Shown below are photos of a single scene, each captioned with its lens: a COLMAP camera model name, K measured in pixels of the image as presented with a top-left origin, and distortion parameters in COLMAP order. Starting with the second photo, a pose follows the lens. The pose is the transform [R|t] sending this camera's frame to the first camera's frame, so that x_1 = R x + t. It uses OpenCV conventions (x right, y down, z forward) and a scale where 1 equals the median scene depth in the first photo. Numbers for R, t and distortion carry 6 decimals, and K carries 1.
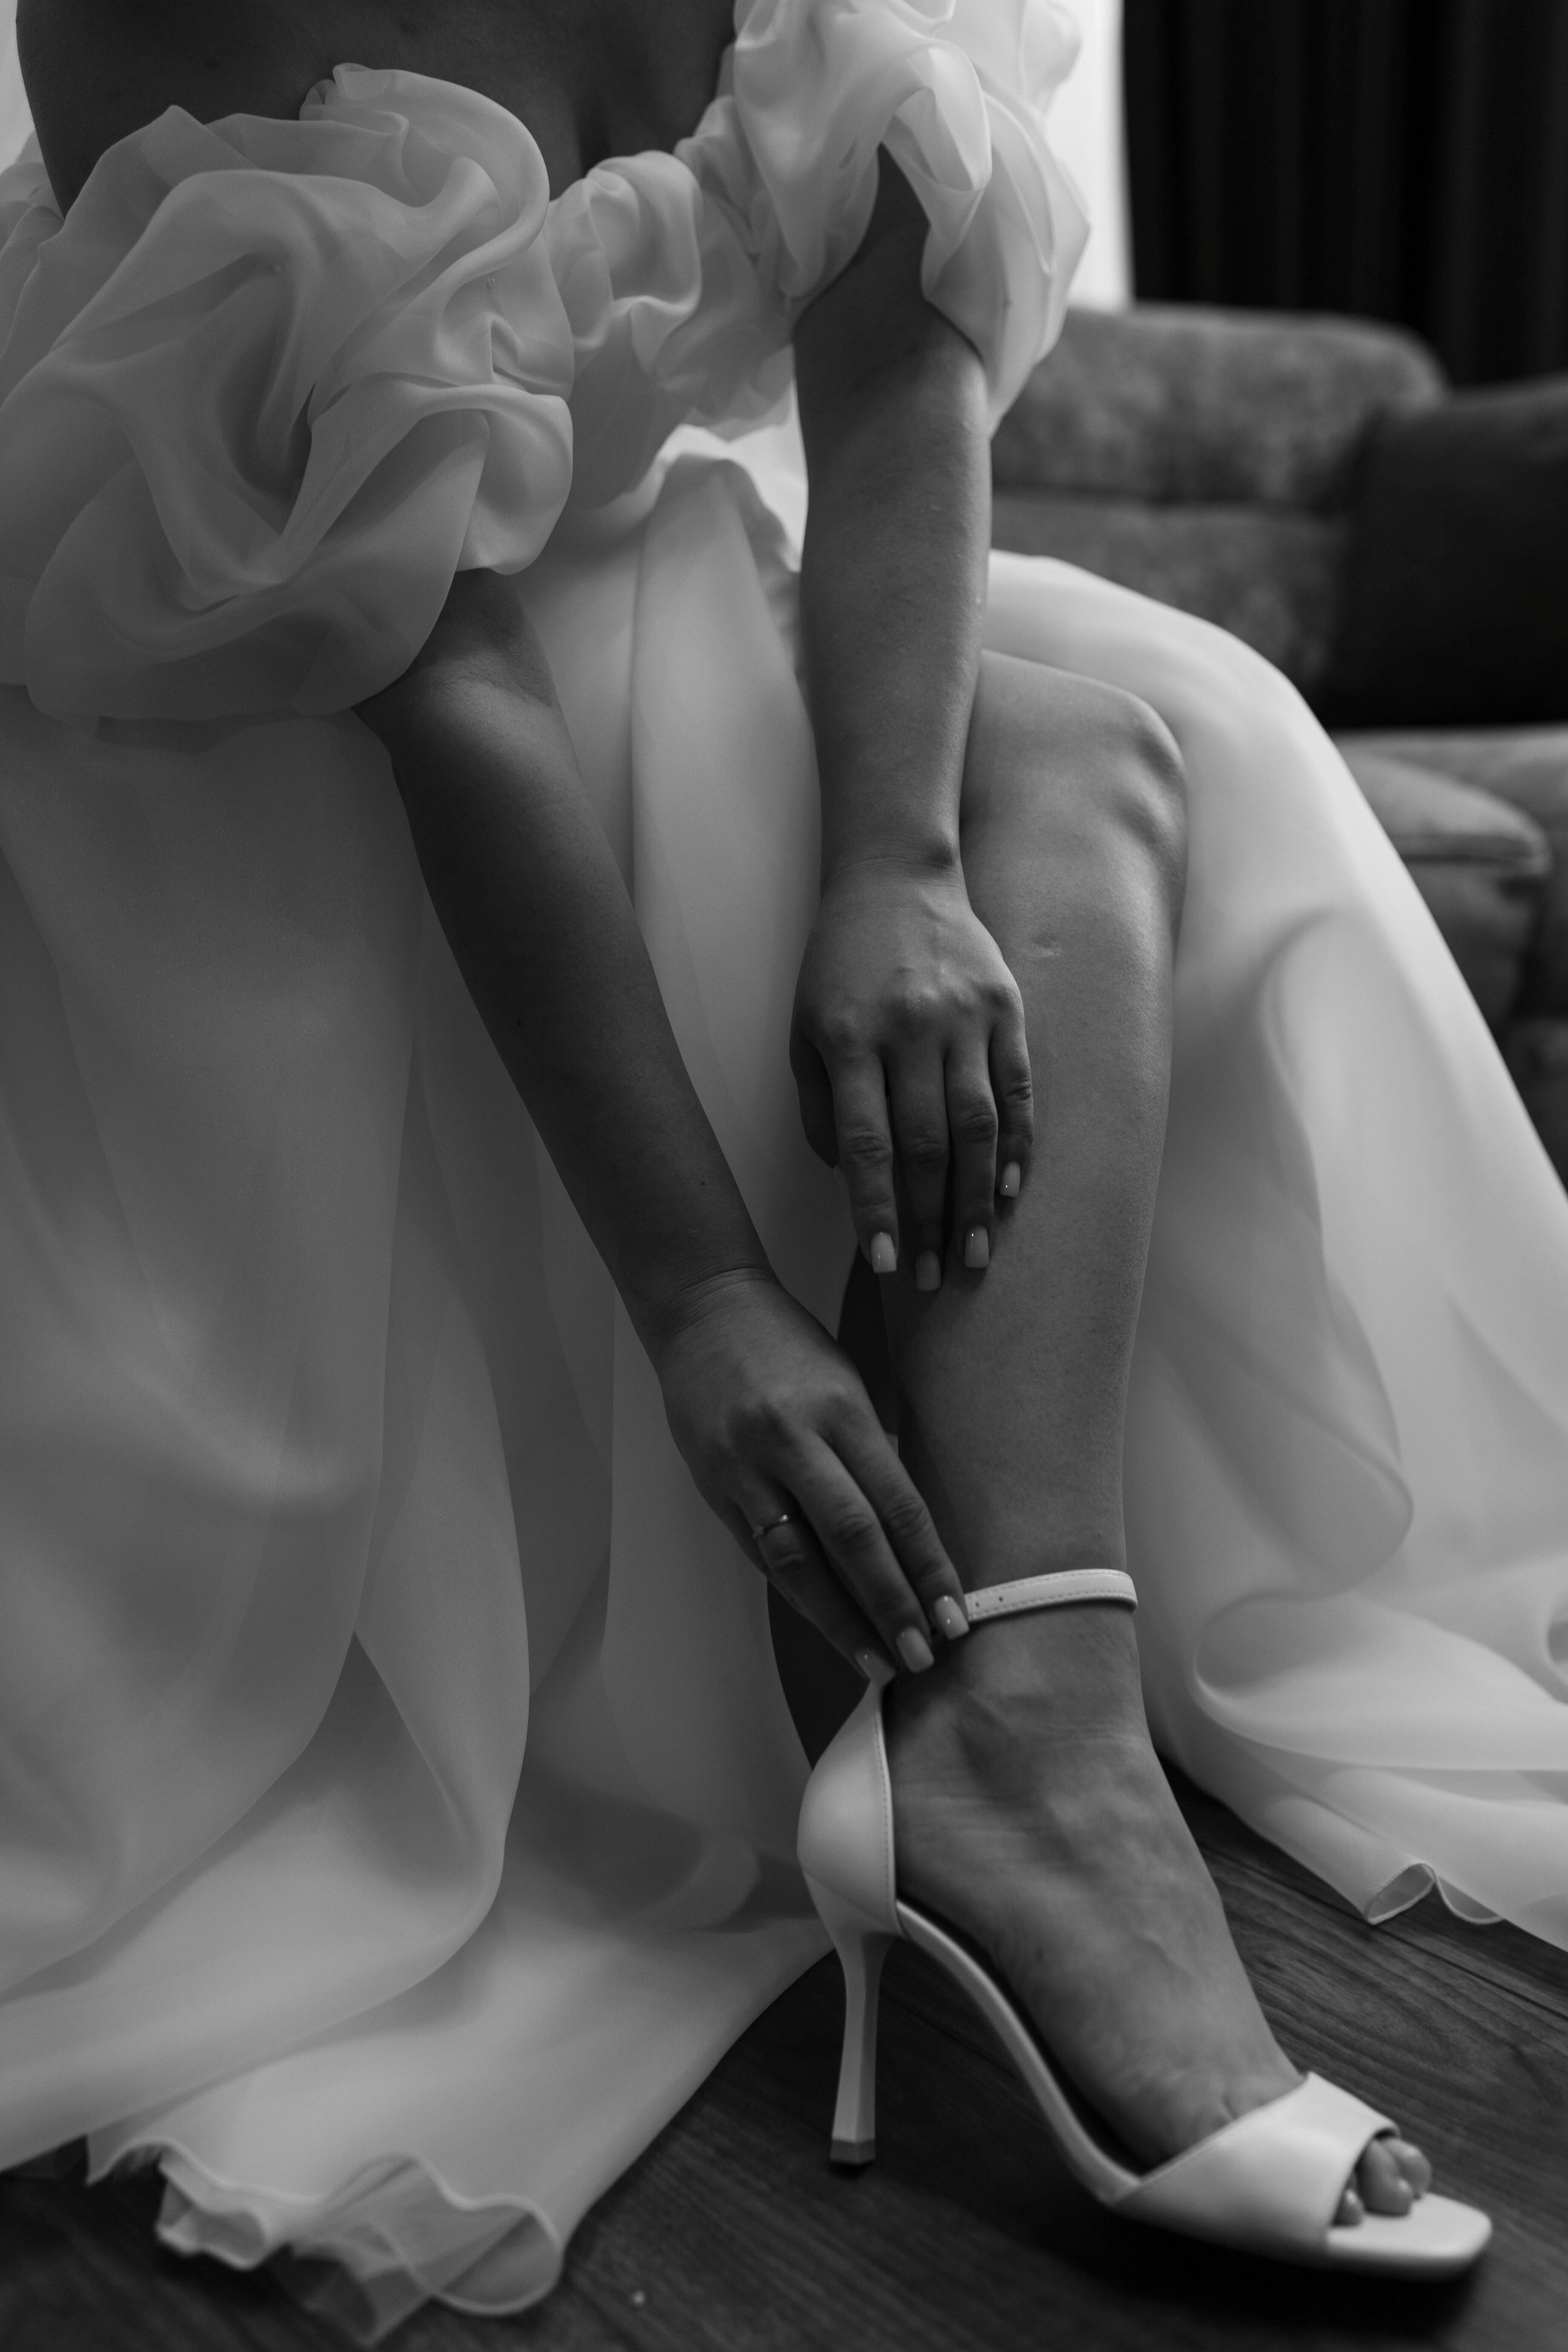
lens RADIAL K [[2313.9, 0, 786.0], [0, 2313.9, 1181.1], [0, 0, 1]] dist [-0.009084, 0.000000]
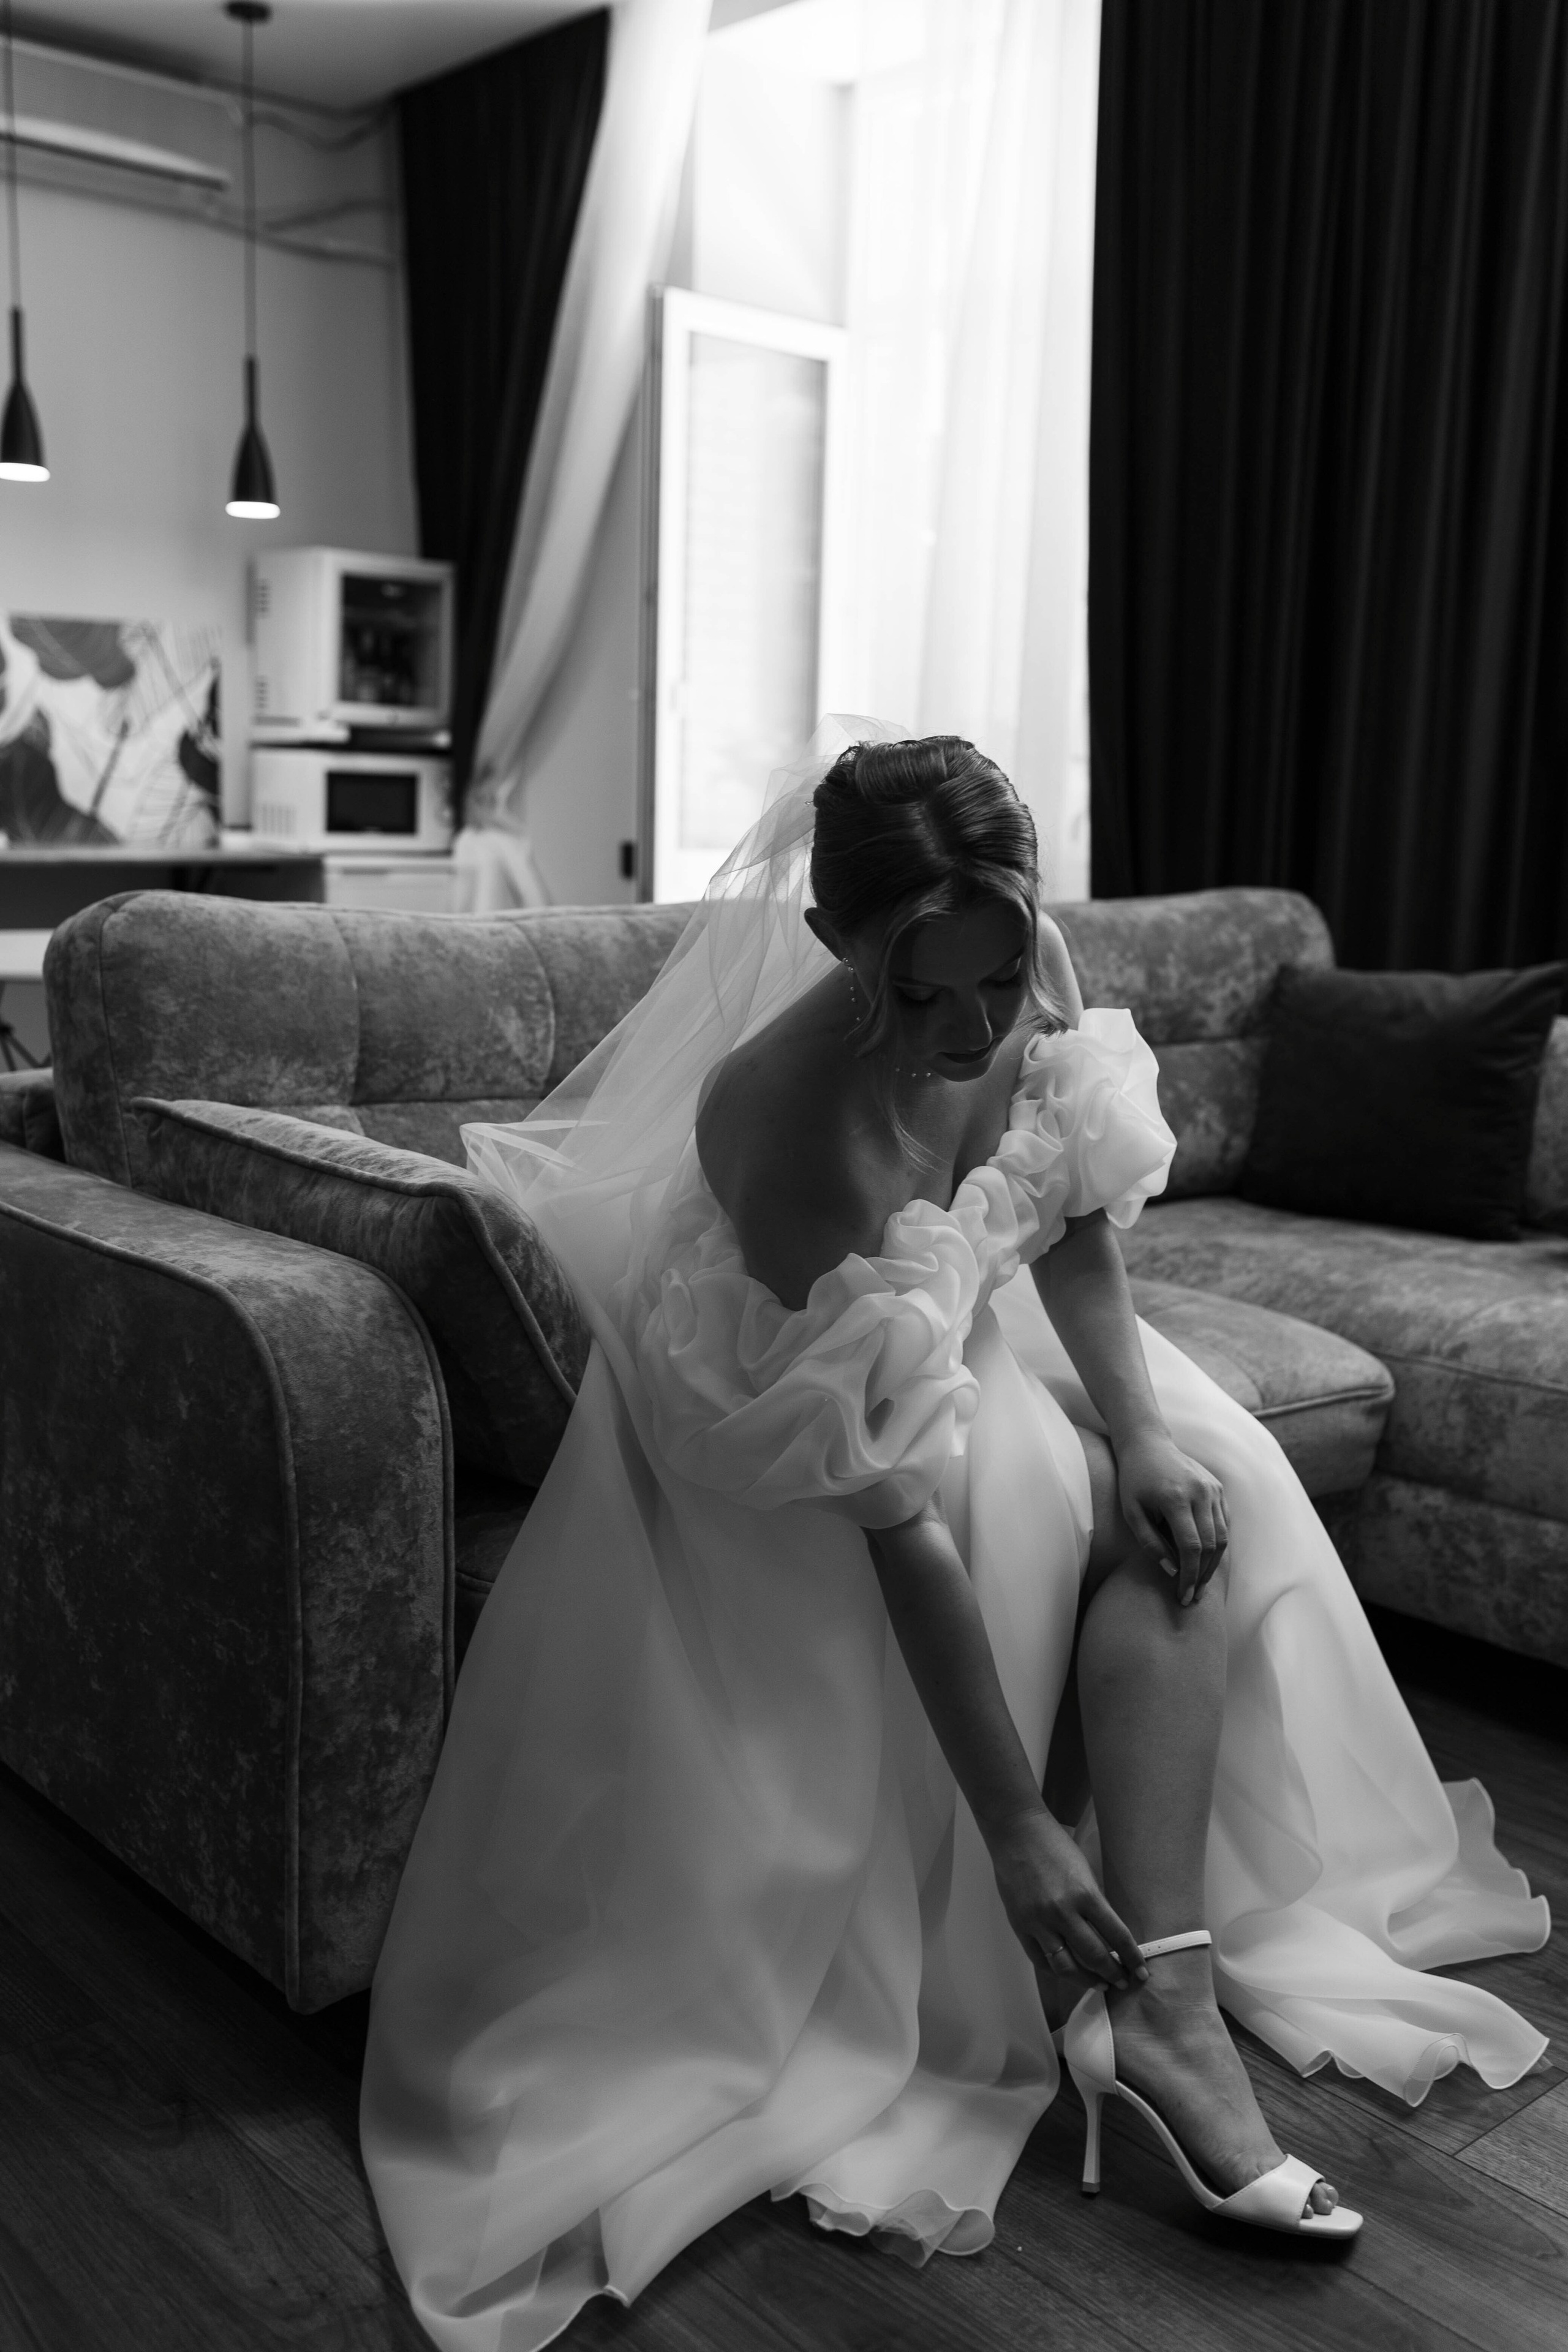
lens RADIAL K [[2313.9, 0, 779.9], [0, 2313.9, 1170.7], [0, 0, 1]] dist [-0.009084, 0.000000]
pose [[0.997324, 0.030222, 0.066569, -0.465604], [-0.029596, 0.999508, -0.010372, -0.563289], [-0.066850, 0.008374, 0.997728, -1.293206]]
